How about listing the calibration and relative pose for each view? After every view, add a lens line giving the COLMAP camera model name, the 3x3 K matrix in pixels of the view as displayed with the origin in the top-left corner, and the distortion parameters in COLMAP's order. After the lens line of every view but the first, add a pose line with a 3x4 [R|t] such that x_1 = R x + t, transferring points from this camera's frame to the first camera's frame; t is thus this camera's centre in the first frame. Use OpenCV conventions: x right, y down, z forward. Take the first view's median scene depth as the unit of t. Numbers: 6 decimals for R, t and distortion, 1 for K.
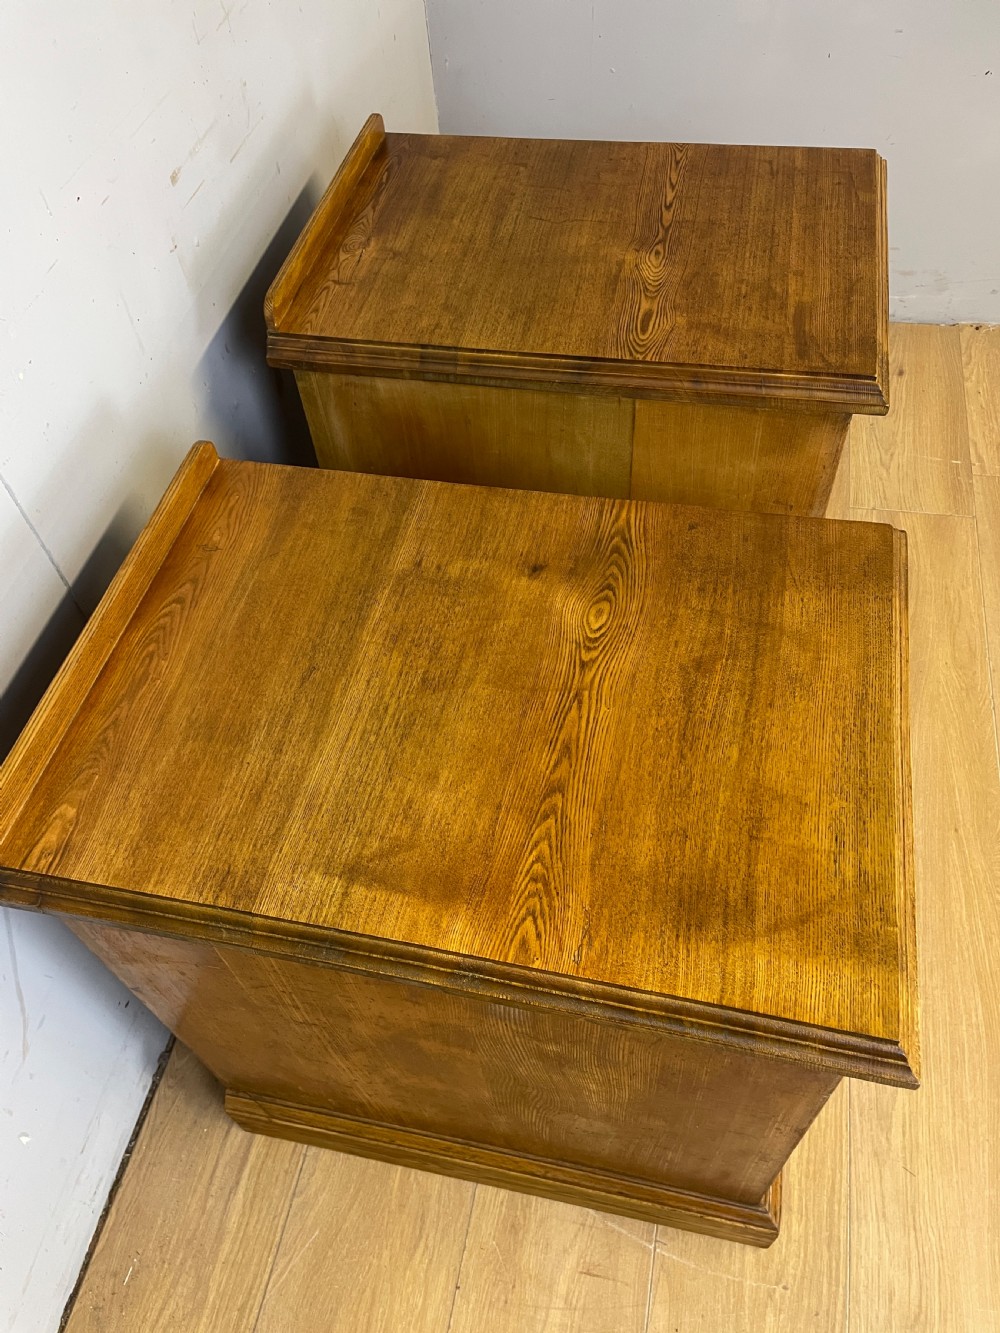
lens RADIAL K [[1014.1, 0, 498.6], [0, 1014.1, 666.1], [0, 0, 1]] dist [0.096467, -0.125617]
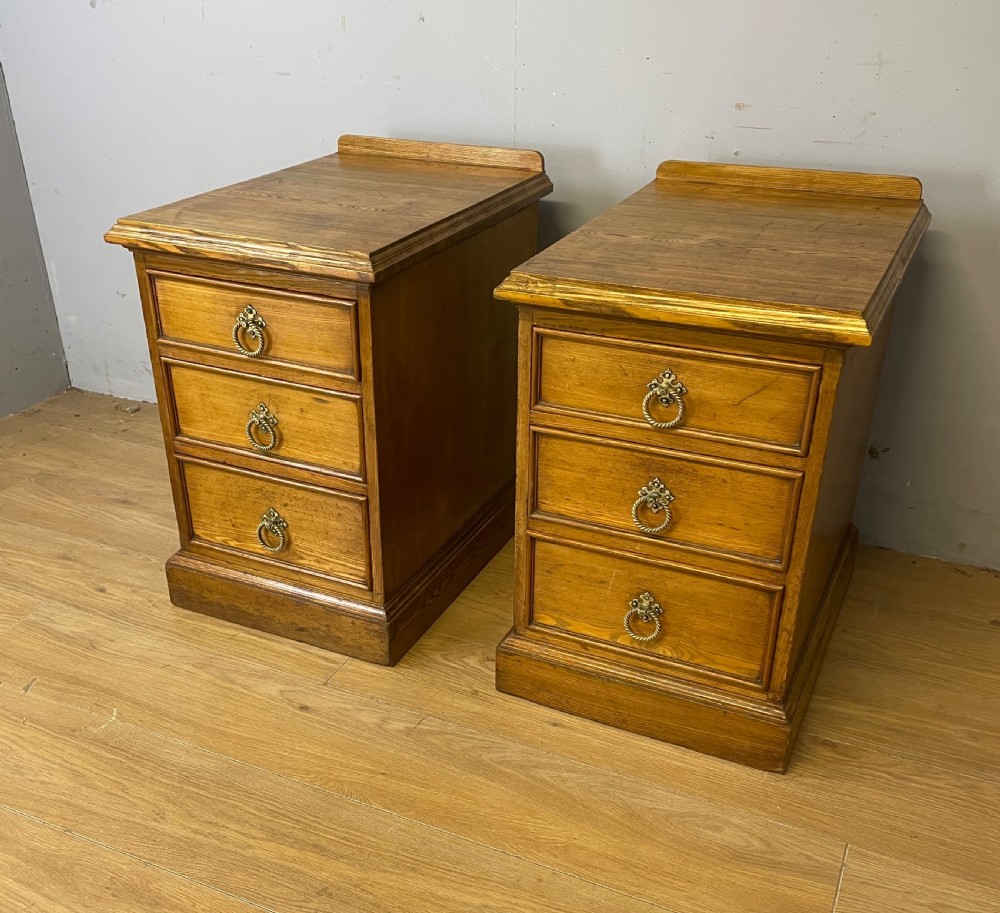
lens RADIAL K [[1070.5, 0, 476.9], [0, 1070.5, 558.2], [0, 0, 1]] dist [0.064377, 0.000000]
pose [[-0.227496, 0.549360, -0.804021, 1.542961], [-0.763093, 0.412344, 0.497656, -0.713955], [0.604926, 0.726757, 0.325406, 0.711337]]
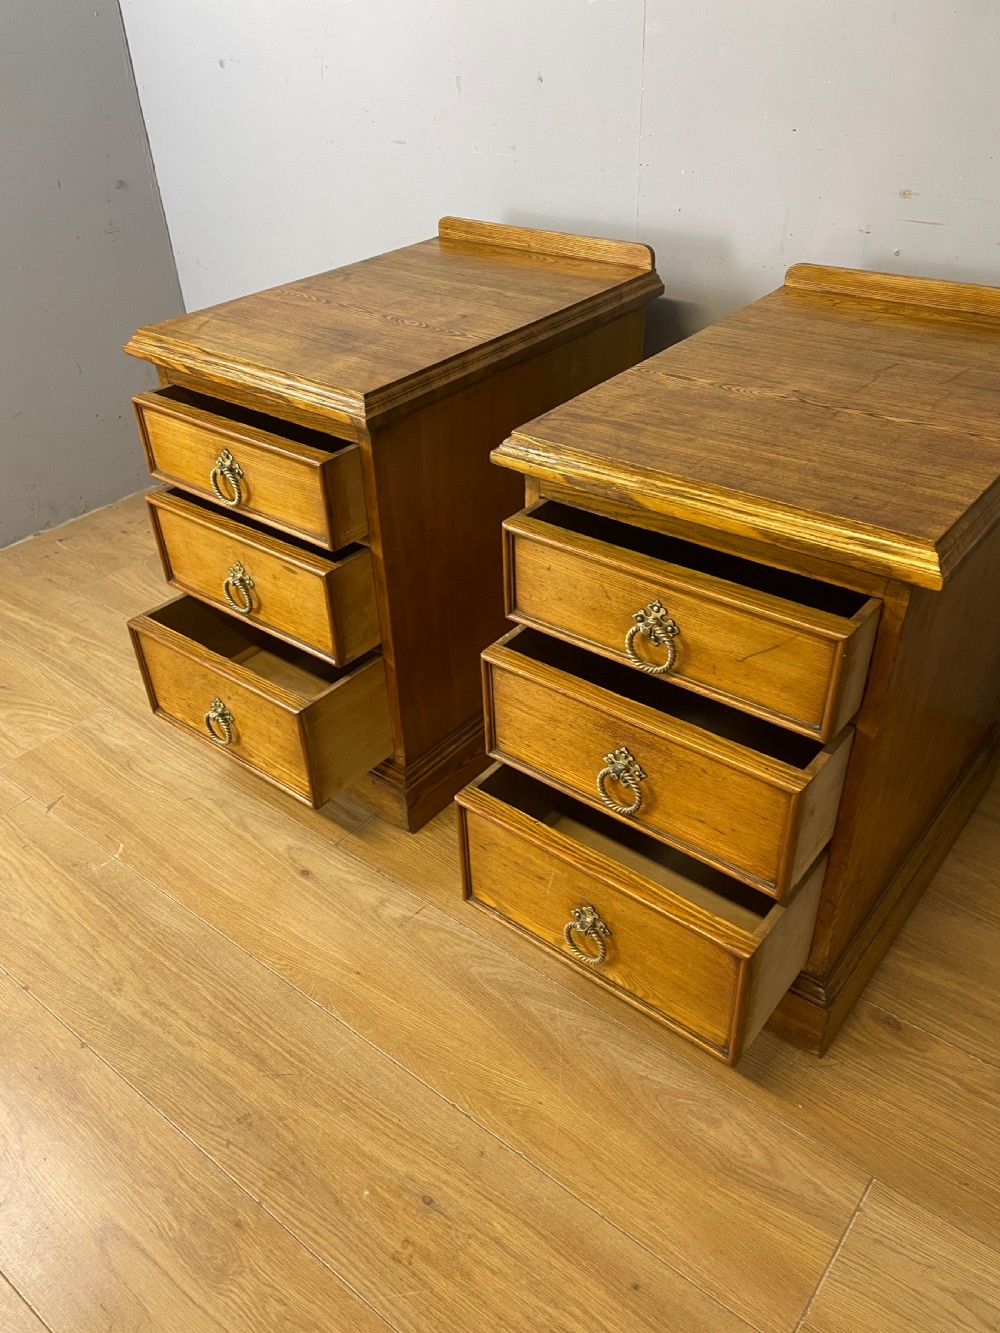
lens RADIAL K [[1014.1, 0, 489.7], [0, 1014.1, 673.4], [0, 0, 1]] dist [0.096467, -0.125617]
pose [[-0.448200, 0.583782, -0.676990, 1.130190], [-0.666219, 0.286816, 0.688396, -0.841018], [0.596045, 0.759562, 0.260376, 0.811802]]
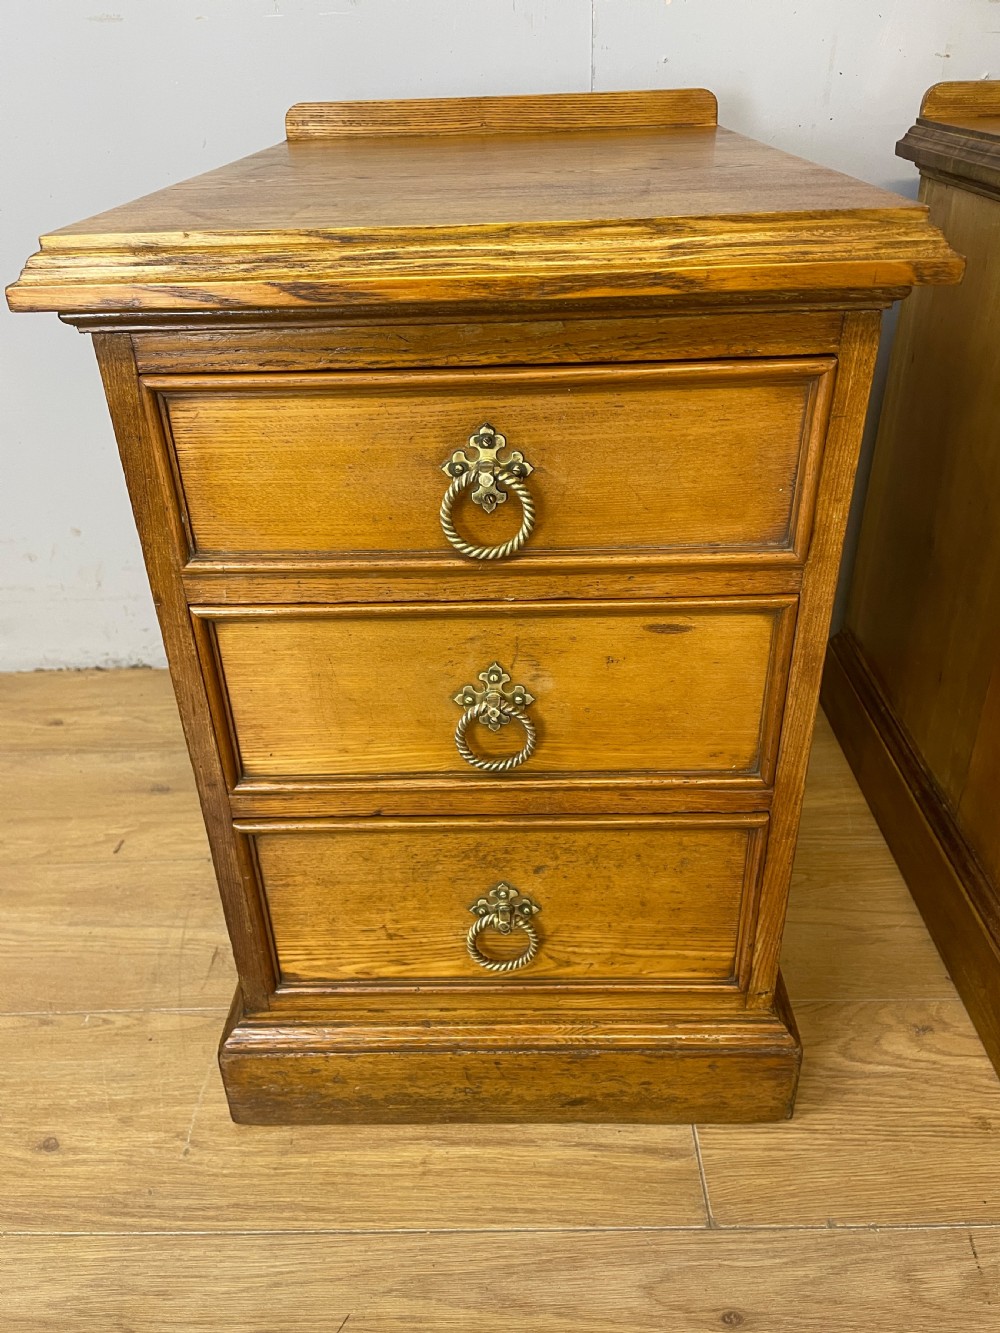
lens RADIAL K [[1014.1, 0, 495.4], [0, 1014.1, 672.3], [0, 0, 1]] dist [0.096467, -0.125617]
pose [[0.197691, 0.557374, -0.806383, 0.742124], [-0.765612, 0.601516, 0.228073, 0.056305], [0.612174, 0.572288, 0.545646, 0.544324]]
